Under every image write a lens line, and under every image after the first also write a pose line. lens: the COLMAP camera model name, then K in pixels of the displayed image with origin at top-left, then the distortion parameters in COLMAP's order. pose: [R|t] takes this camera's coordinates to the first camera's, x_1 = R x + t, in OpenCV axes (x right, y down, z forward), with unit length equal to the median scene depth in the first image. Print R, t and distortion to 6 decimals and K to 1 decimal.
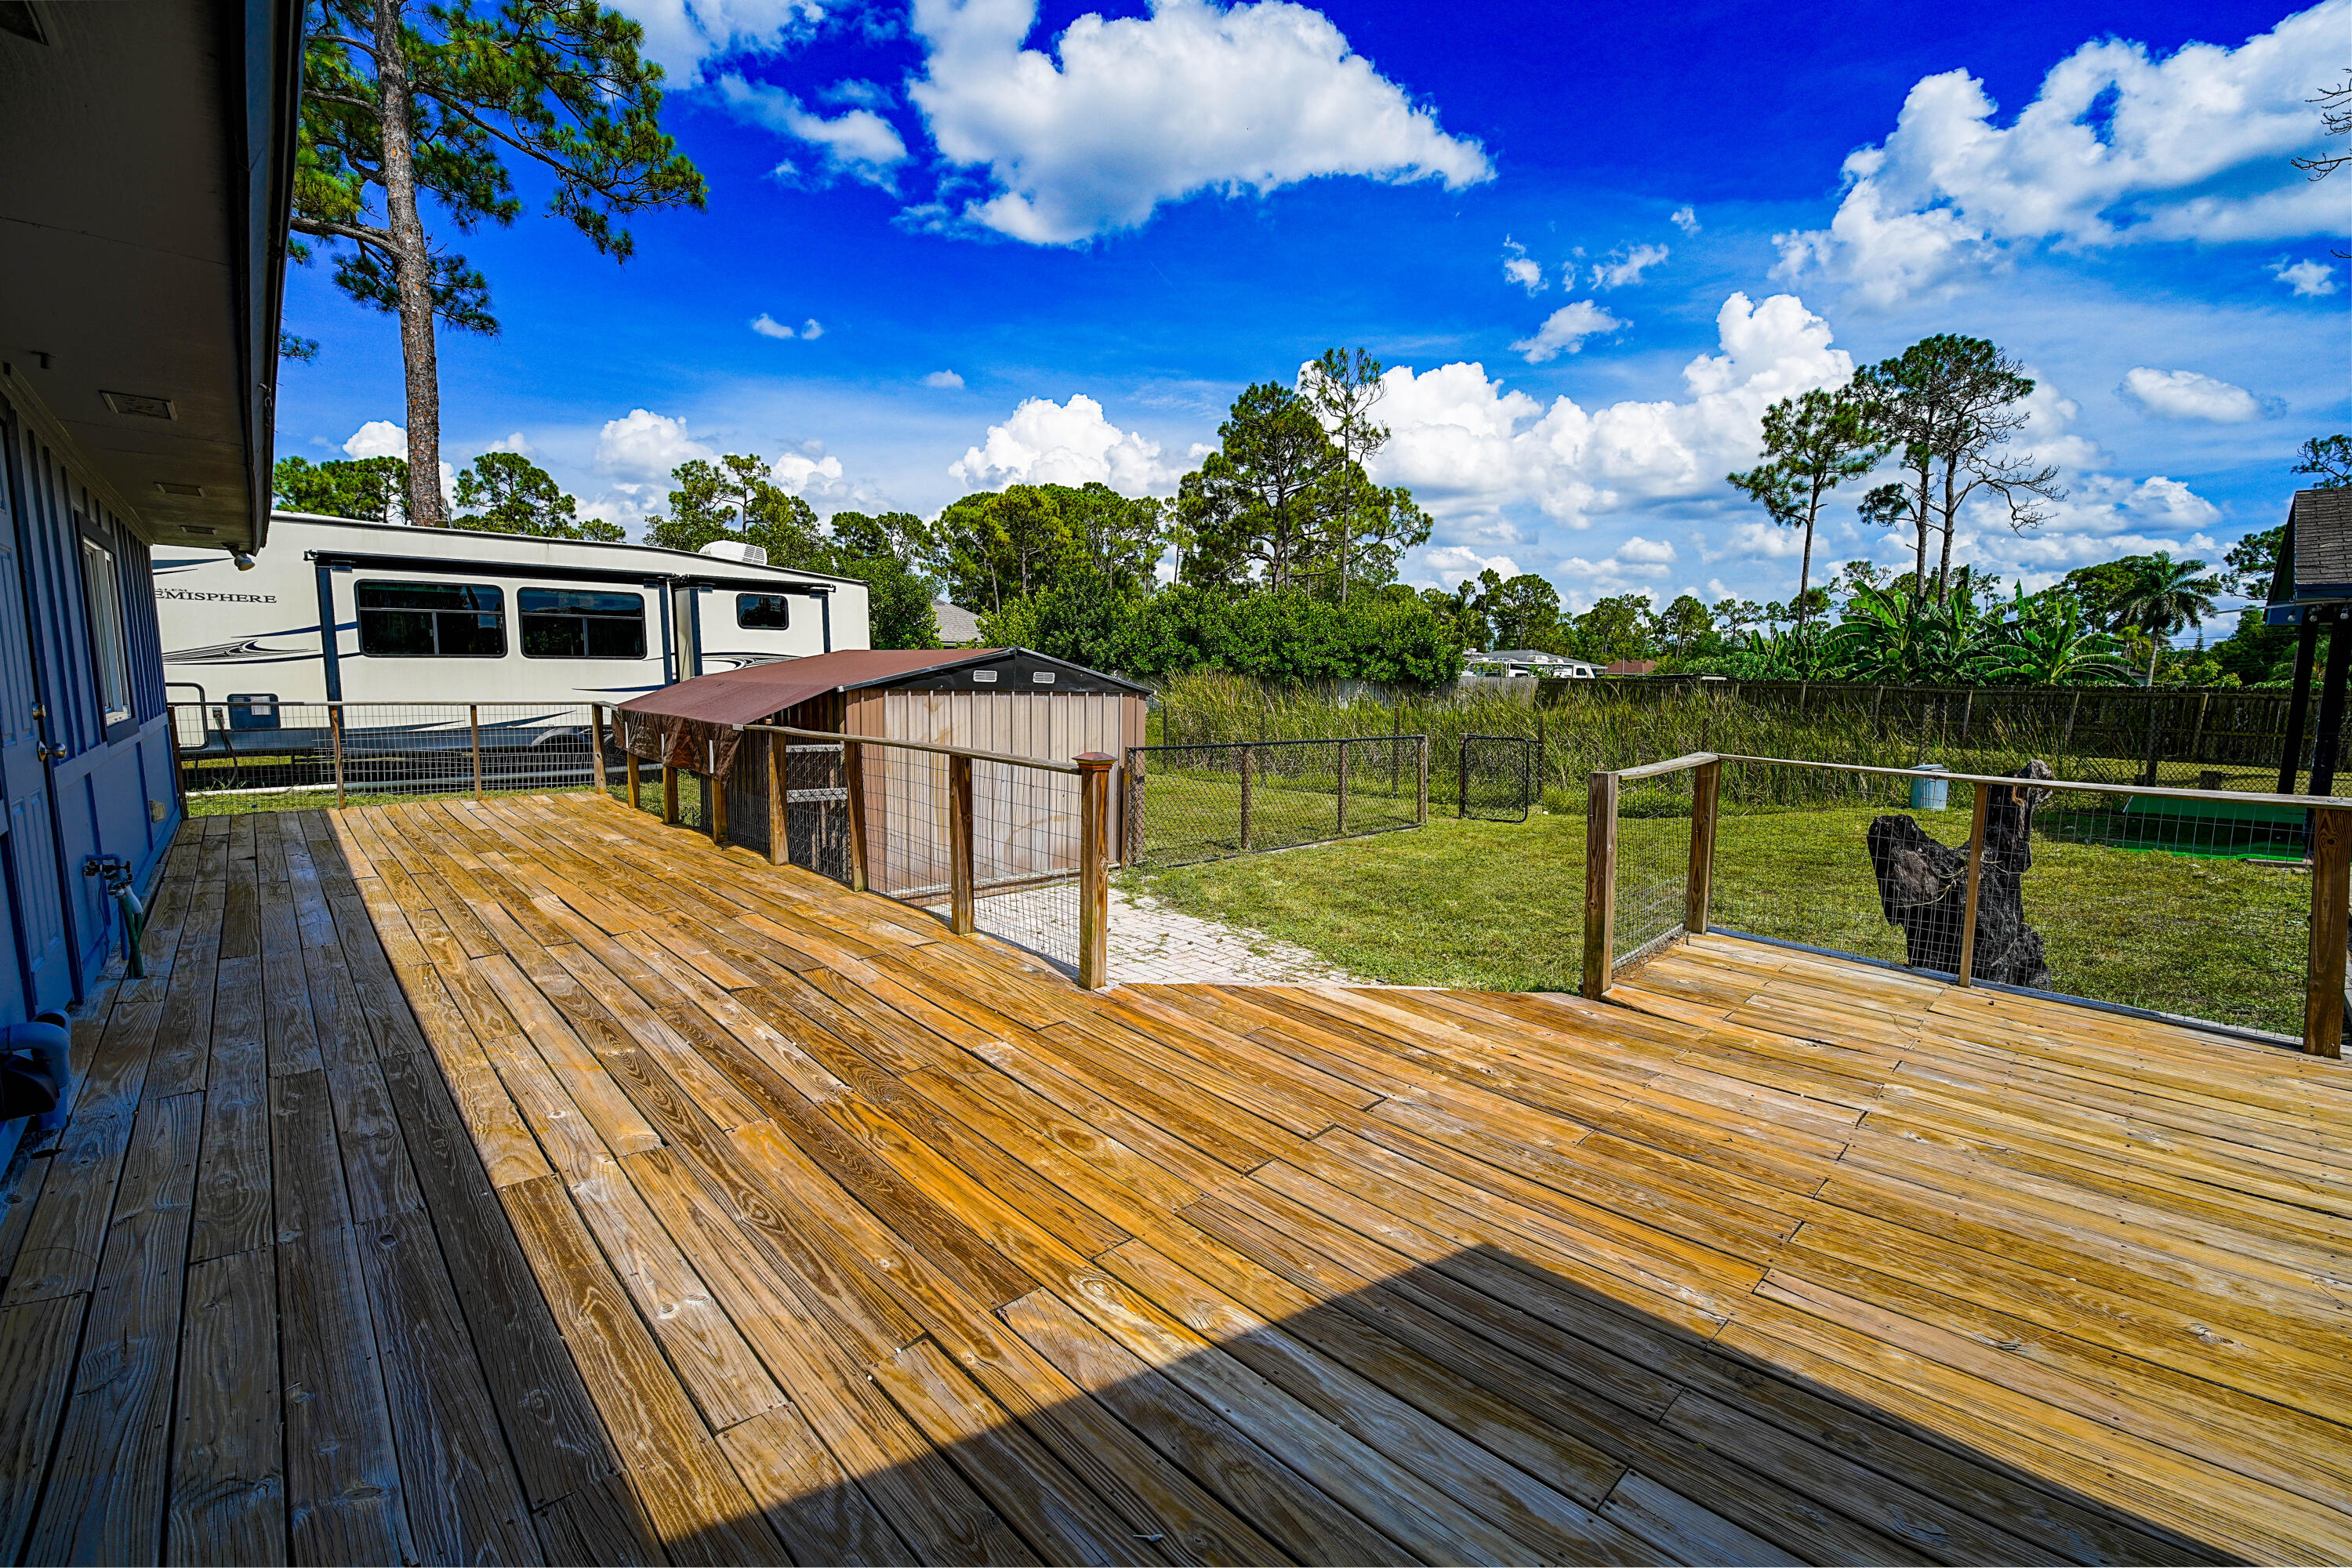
lens RADIAL K [[960.8, 0, 1168.4], [0, 960.8, 800.2], [0, 0, 1]] dist [-0.000132, 0.000130]
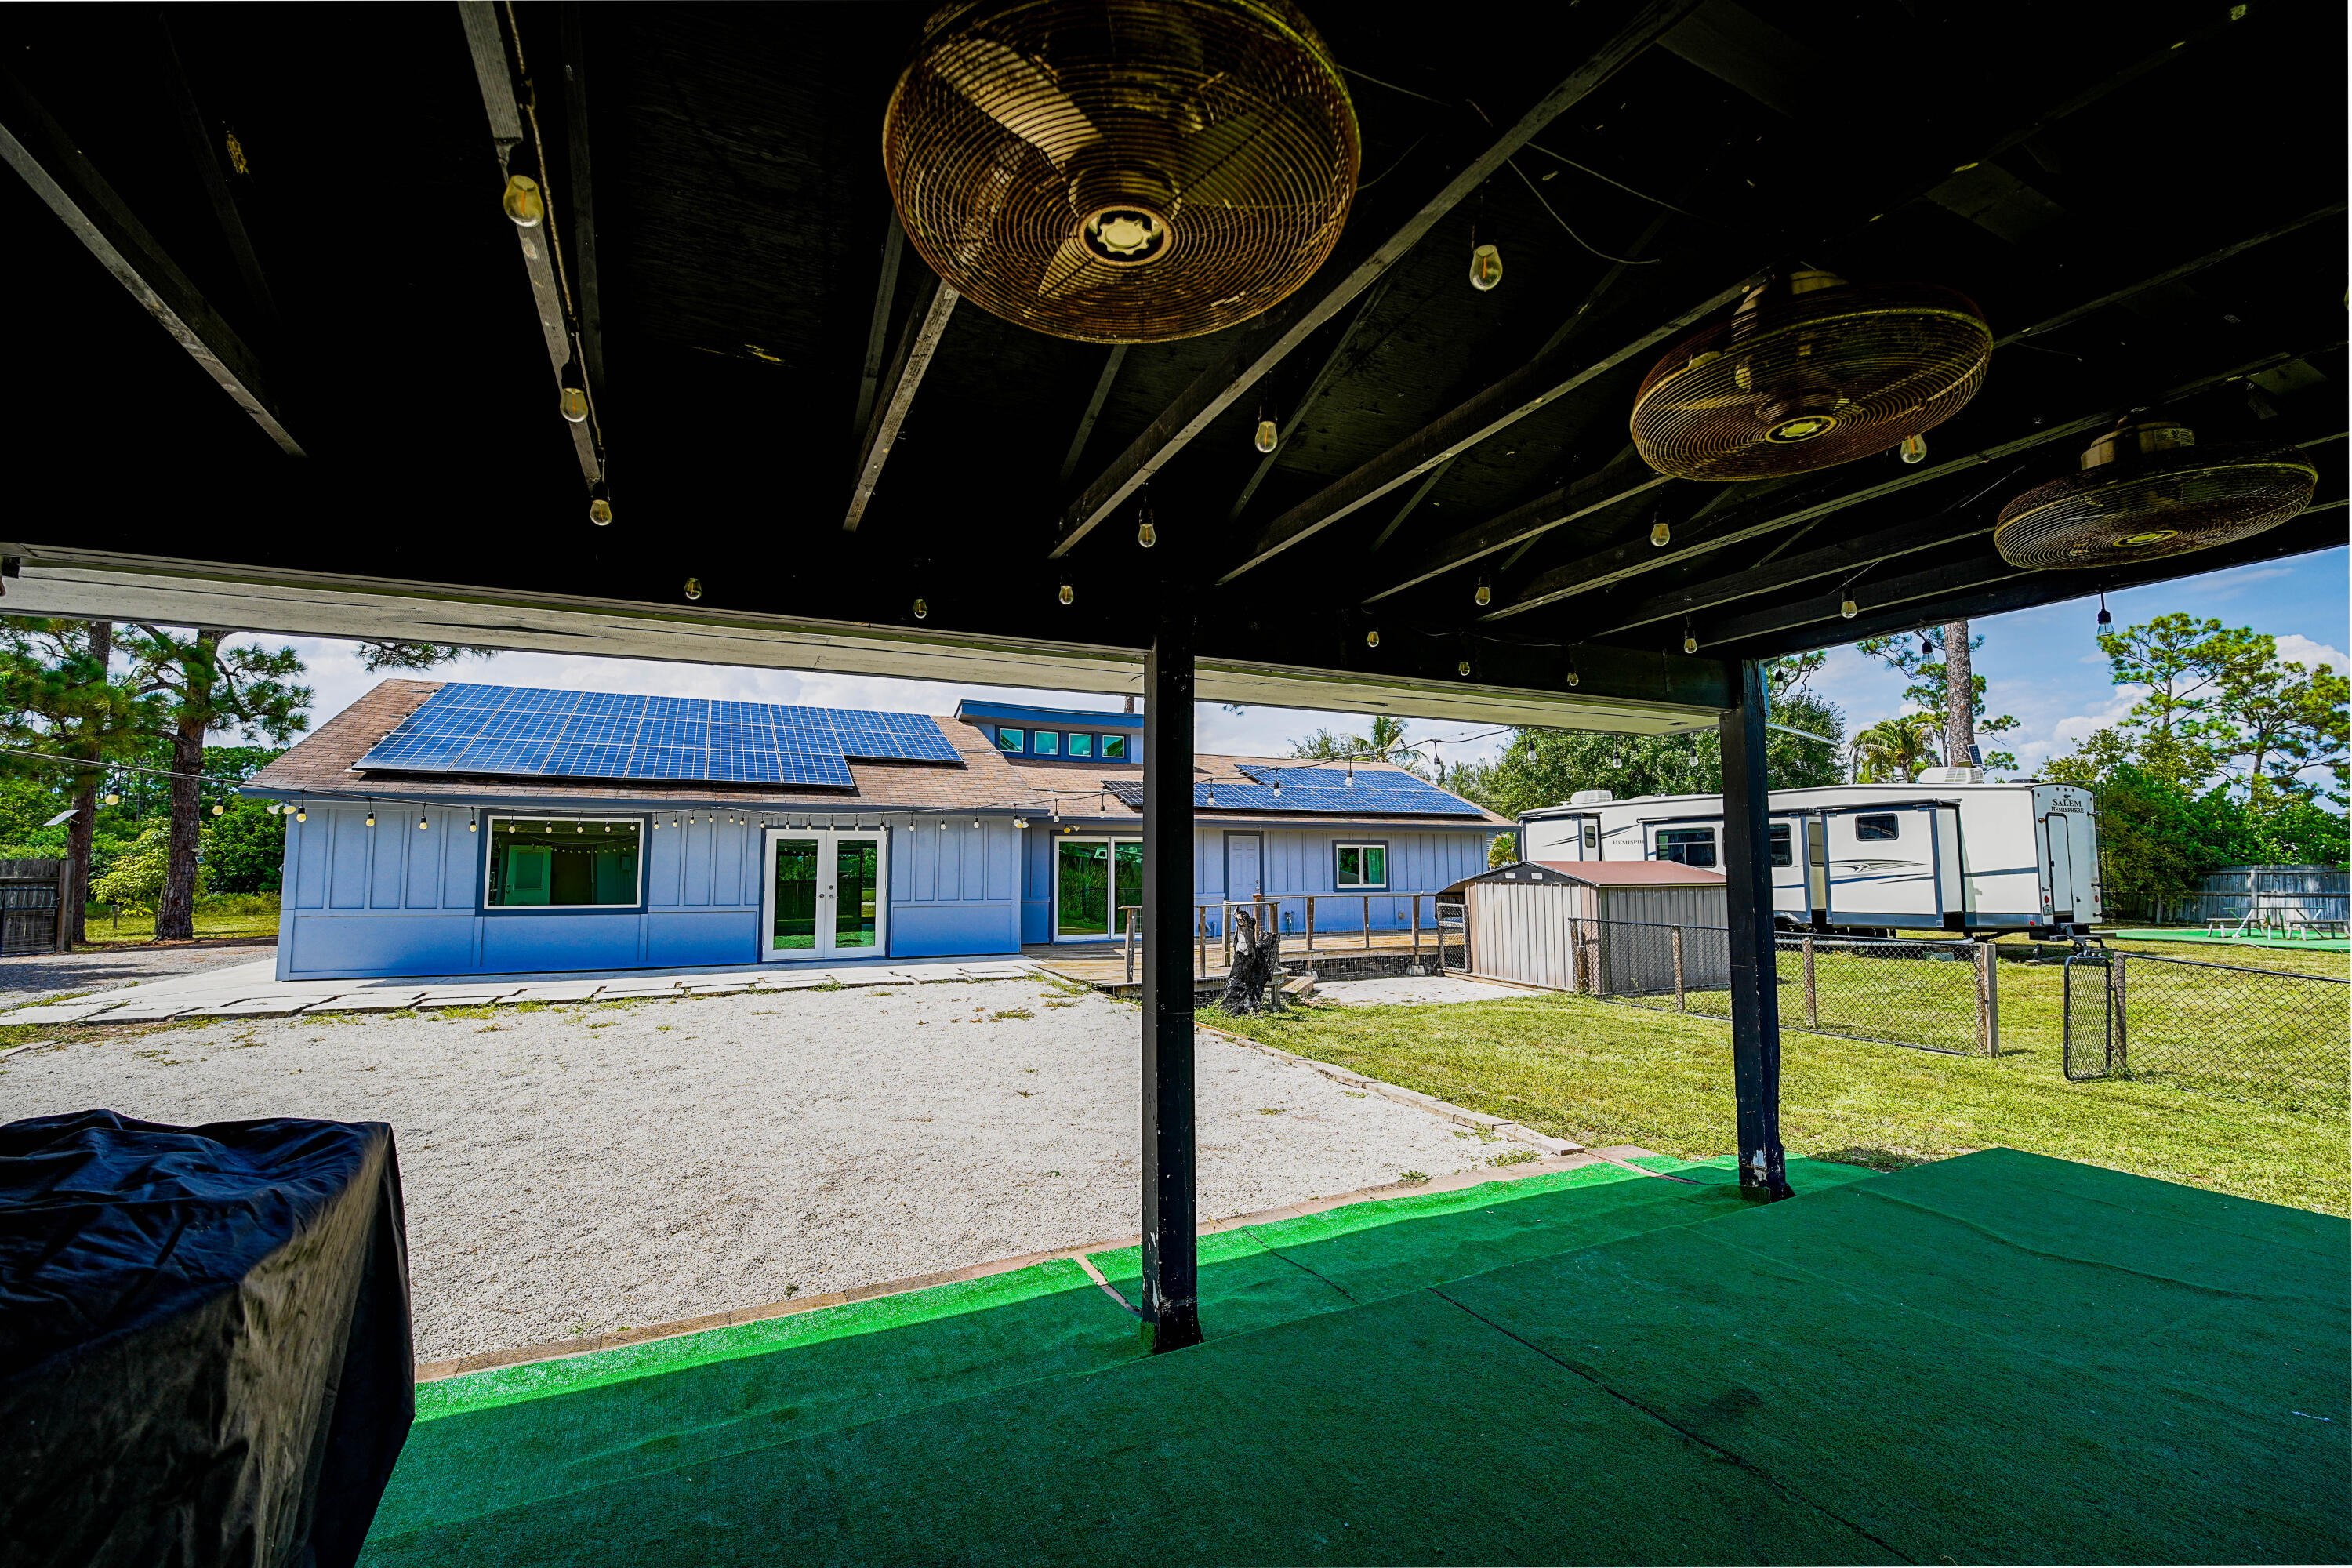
lens RADIAL K [[960.8, 0, 1168.4], [0, 960.8, 800.2], [0, 0, 1]] dist [-0.000132, 0.000130]
pose [[-0.310689, -0.082742, -0.946903, 1.064832], [-0.131007, 0.990424, -0.043560, -0.061505], [0.941440, 0.110517, -0.318554, 0.559277]]
